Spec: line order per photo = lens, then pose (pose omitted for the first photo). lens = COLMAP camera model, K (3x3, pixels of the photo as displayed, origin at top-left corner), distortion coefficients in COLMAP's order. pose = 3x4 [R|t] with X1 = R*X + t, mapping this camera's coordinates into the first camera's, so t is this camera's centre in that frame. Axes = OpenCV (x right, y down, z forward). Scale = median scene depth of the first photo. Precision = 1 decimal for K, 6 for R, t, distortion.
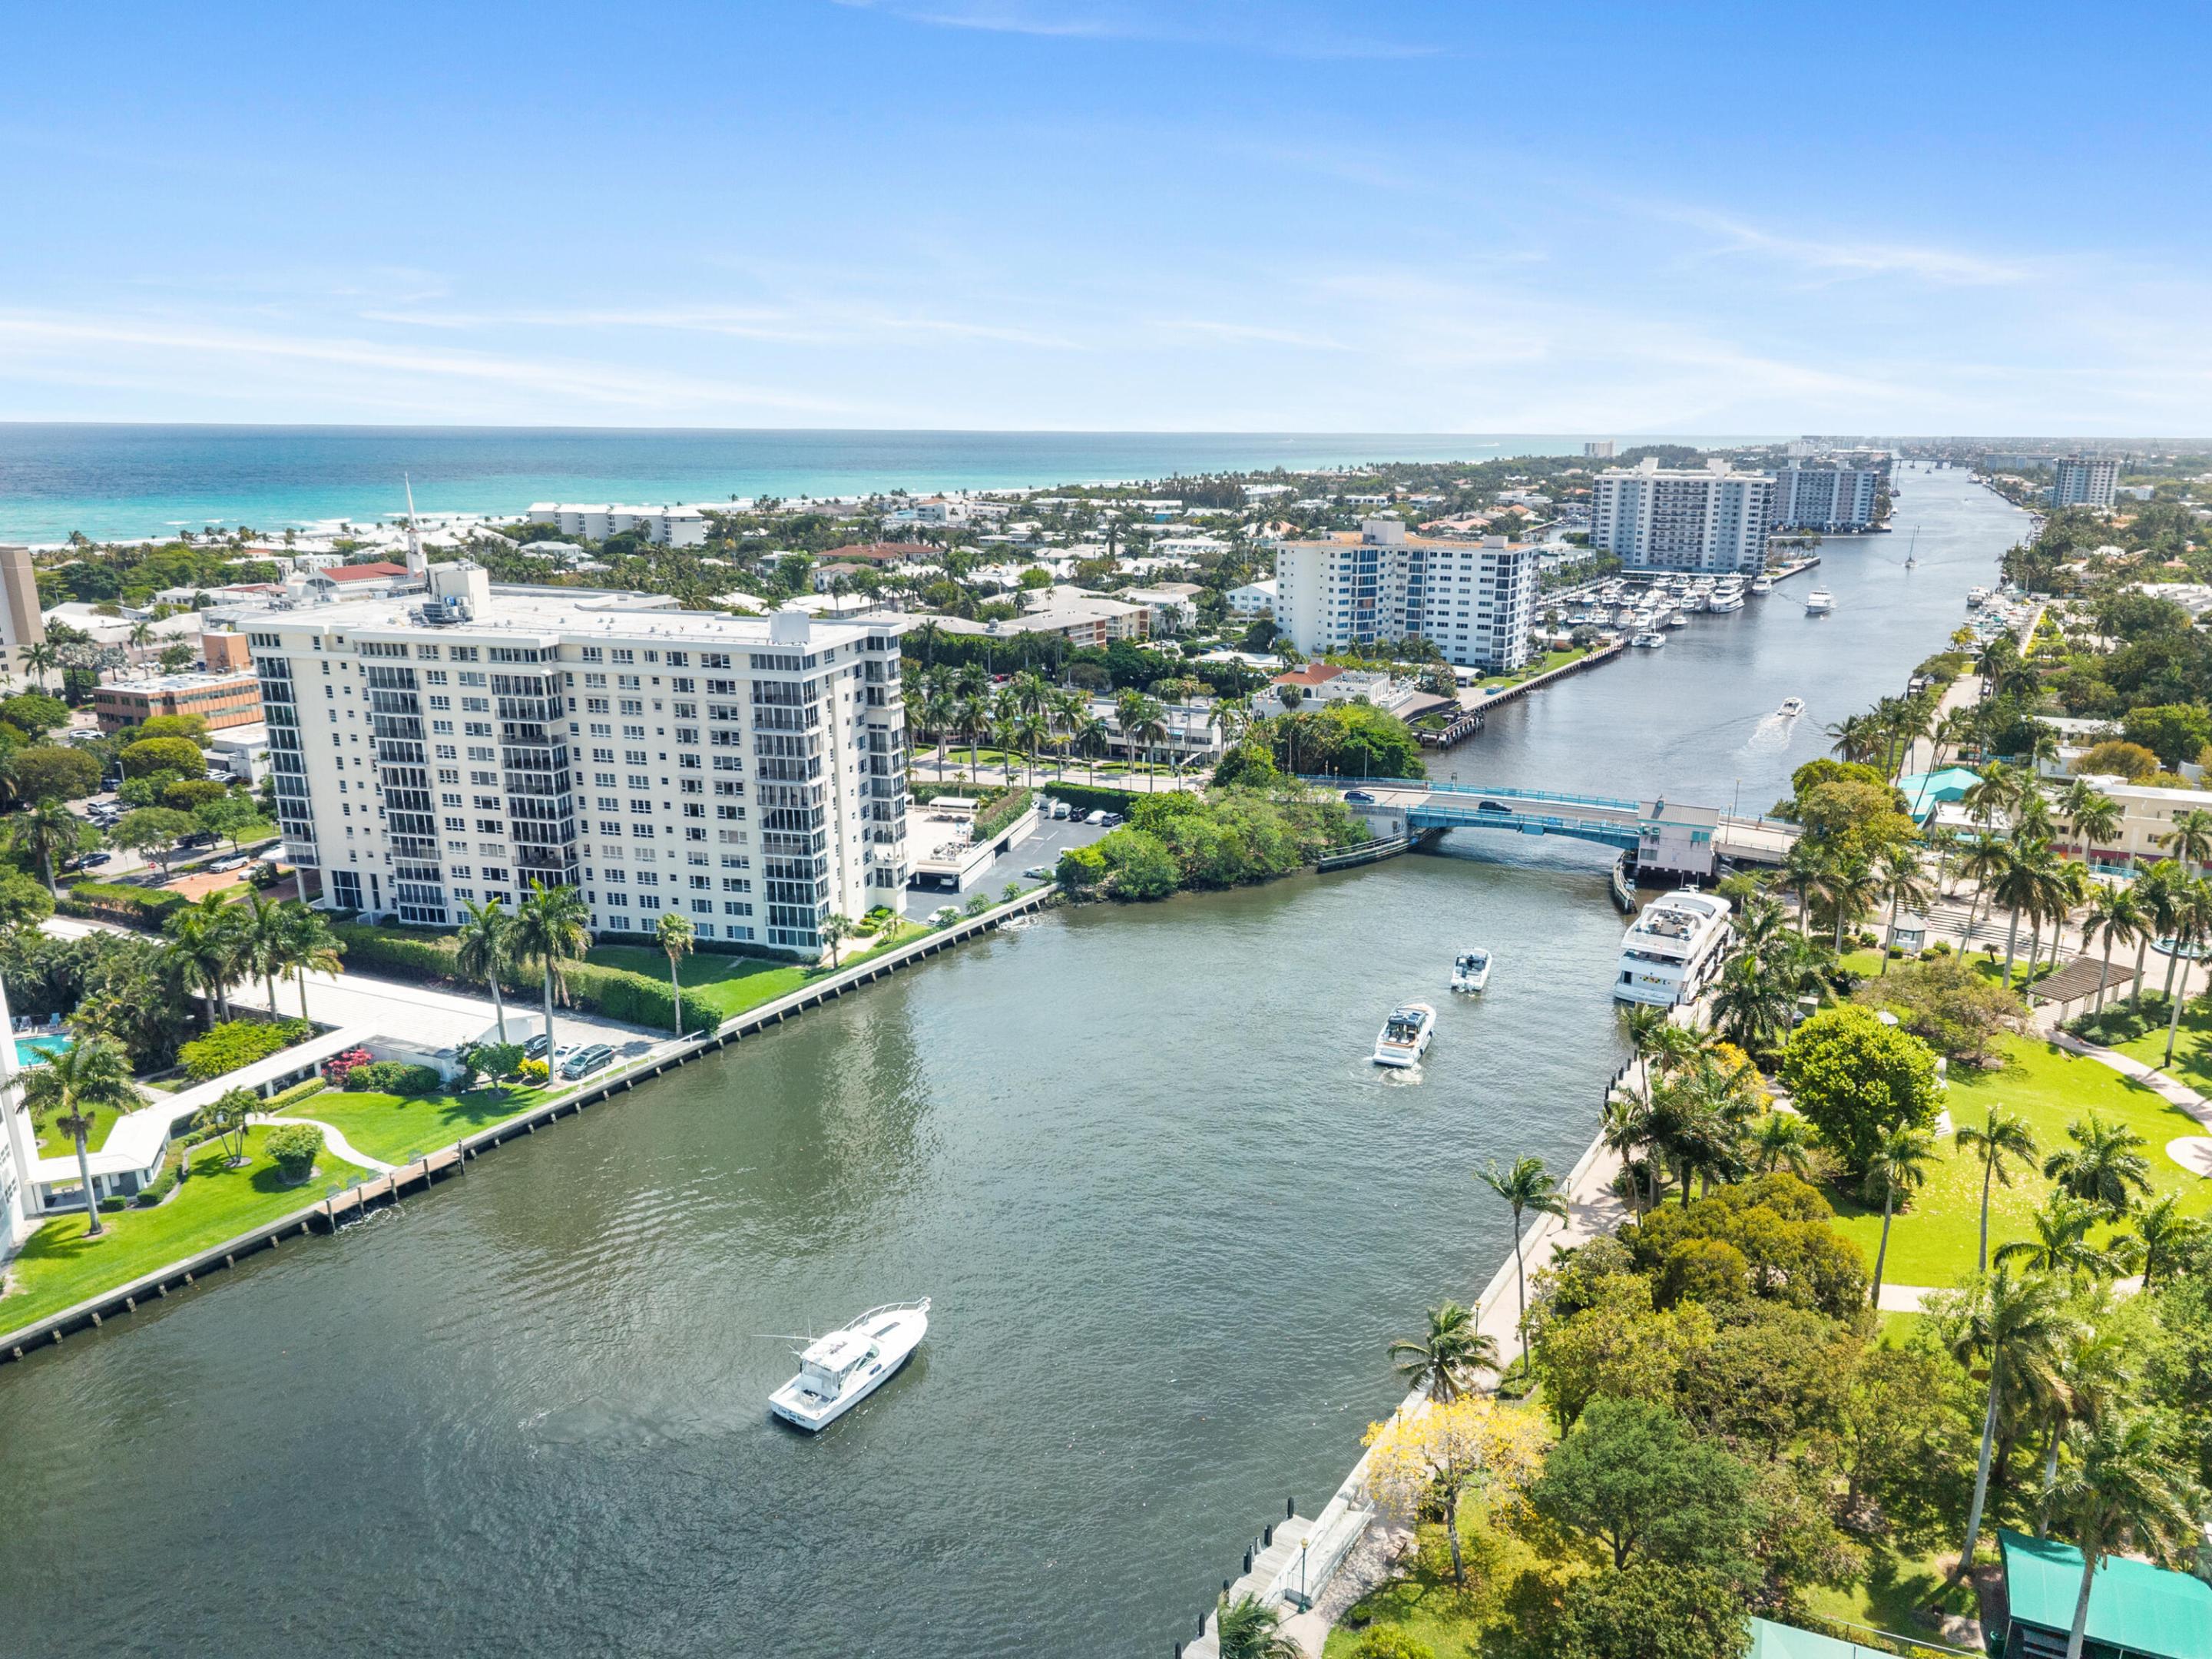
lens RADIAL K [[1575.5, 0, 1126.8], [0, 1575.5, 866.8], [0, 0, 1]] dist [0.115373, -0.249661]
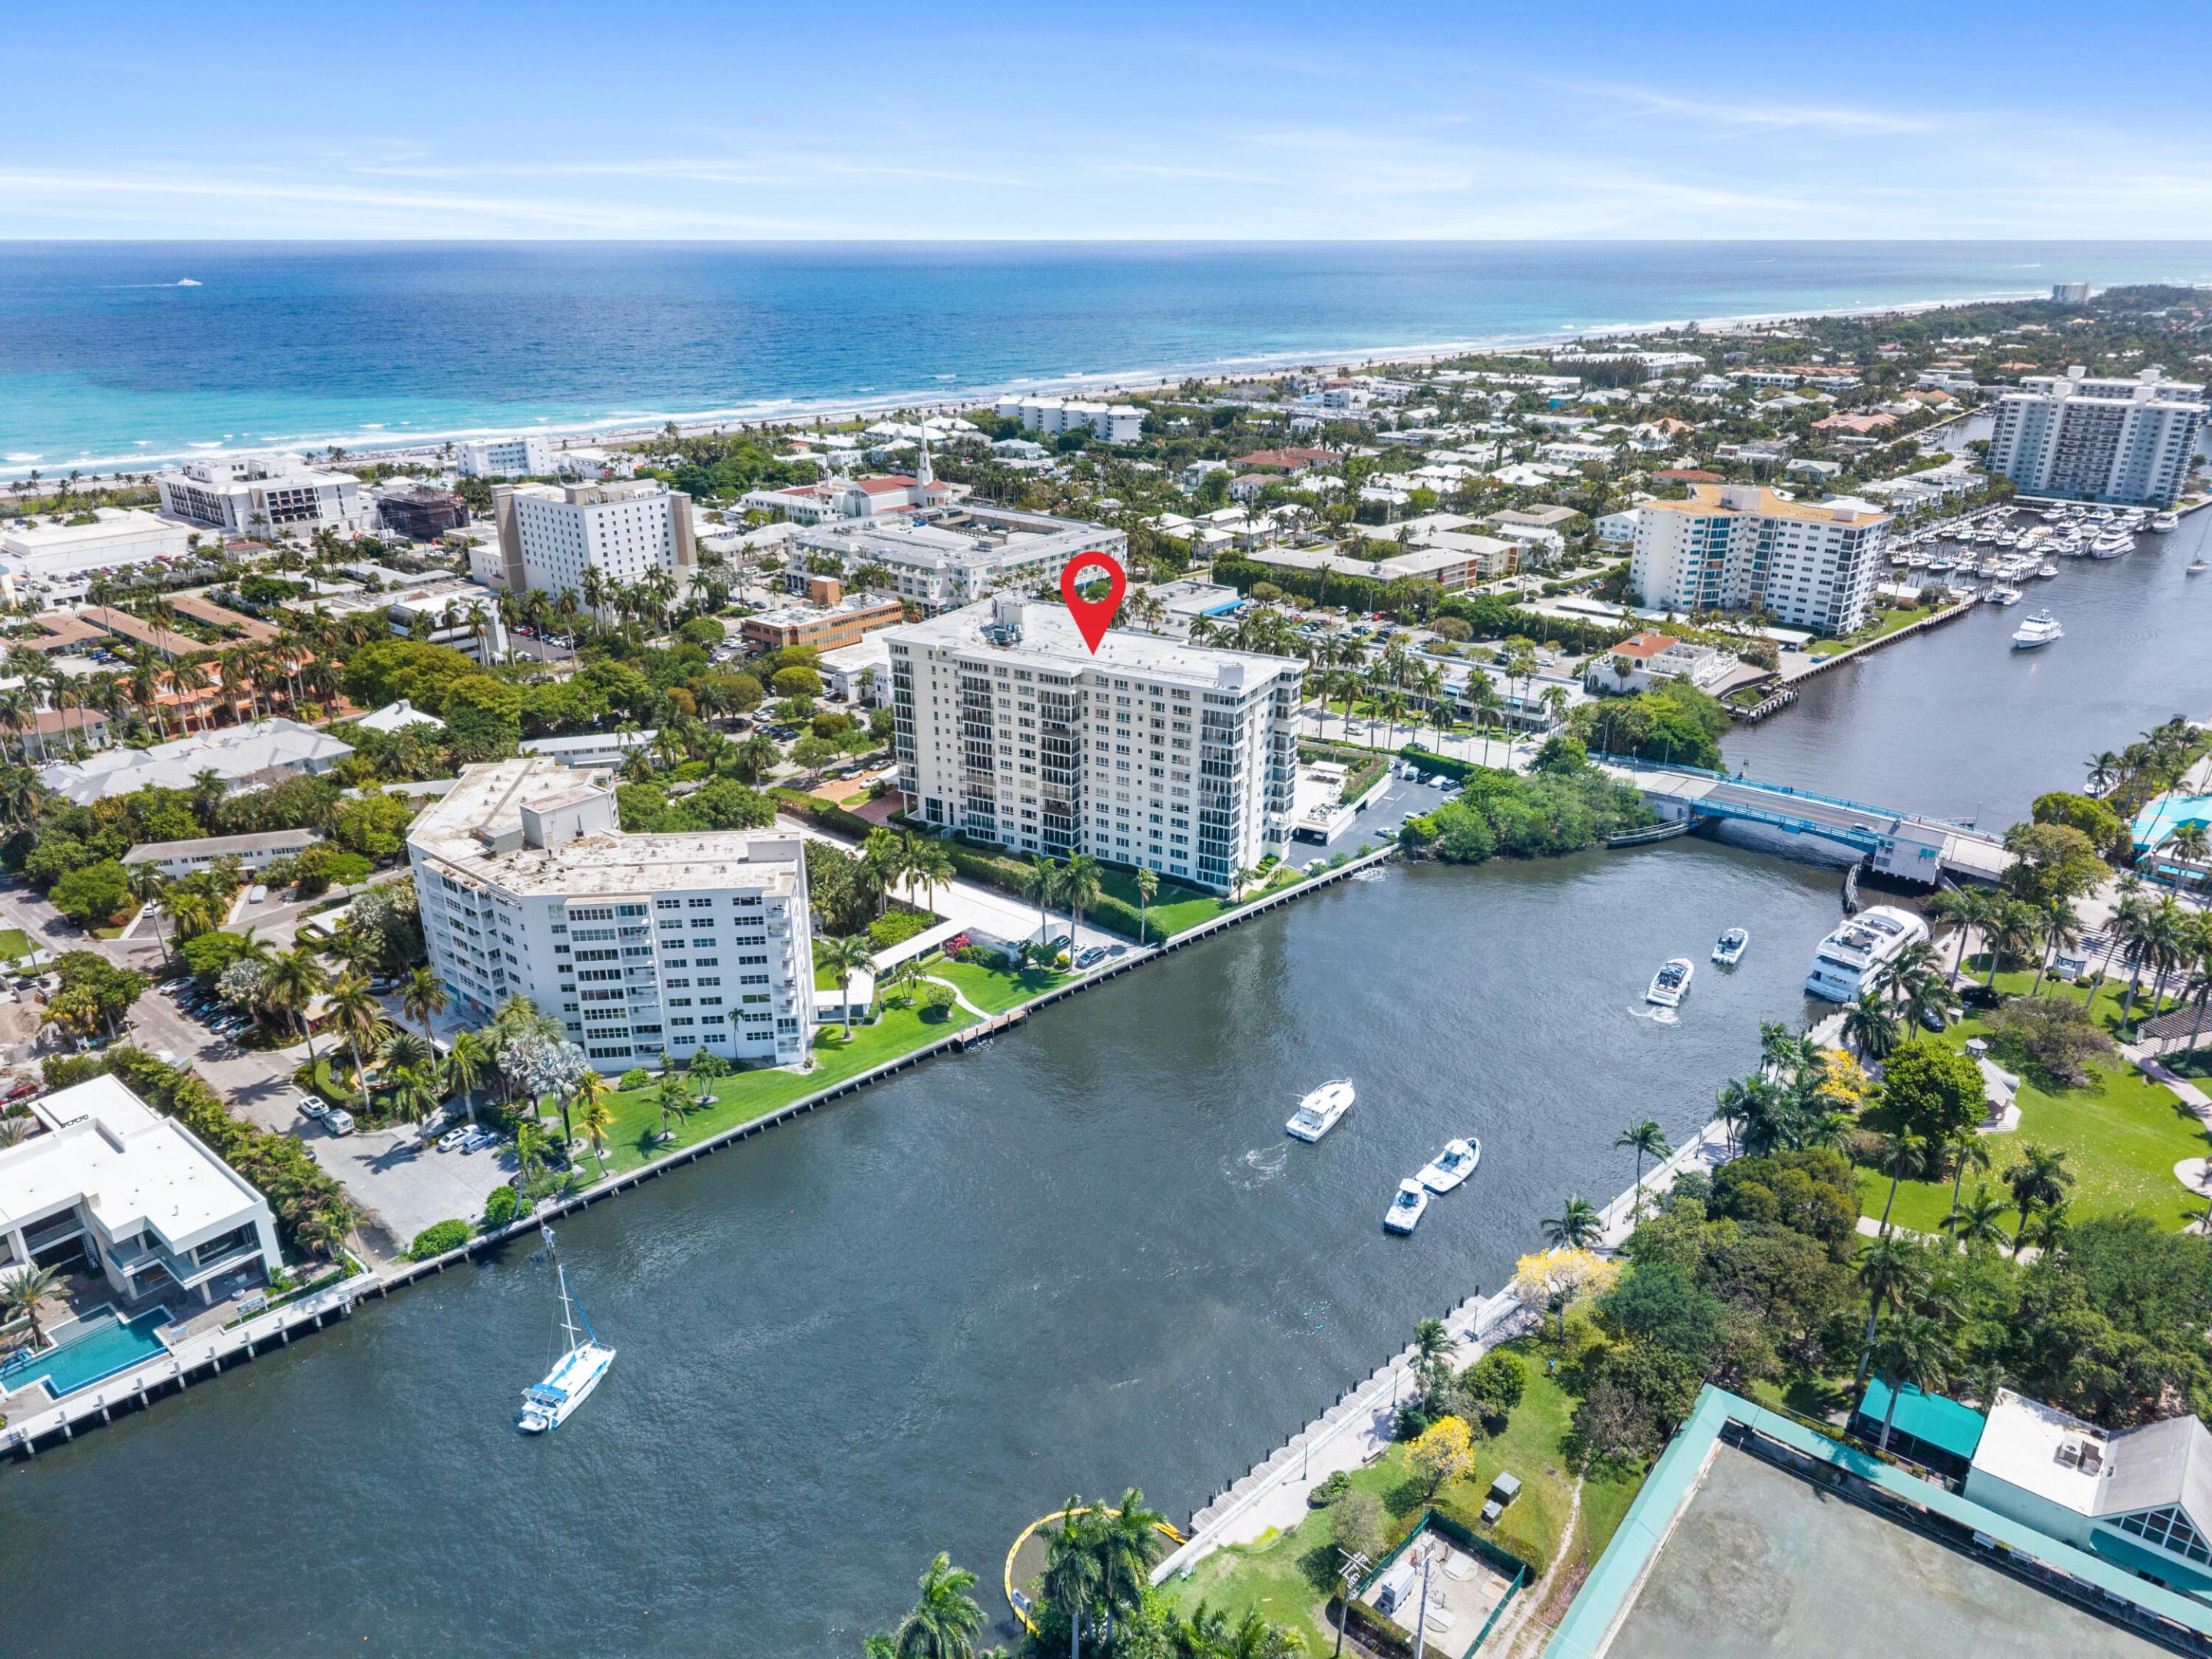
lens RADIAL K [[1500.4, 0, 1088.1], [0, 1500.4, 803.3], [0, 0, 1]] dist [0.031491, -0.086038]
pose [[0.961868, 0.101344, -0.254047, 0.026375], [-0.080640, 0.992612, 0.090653, -0.132259], [0.261358, -0.066710, 0.962934, -0.358168]]
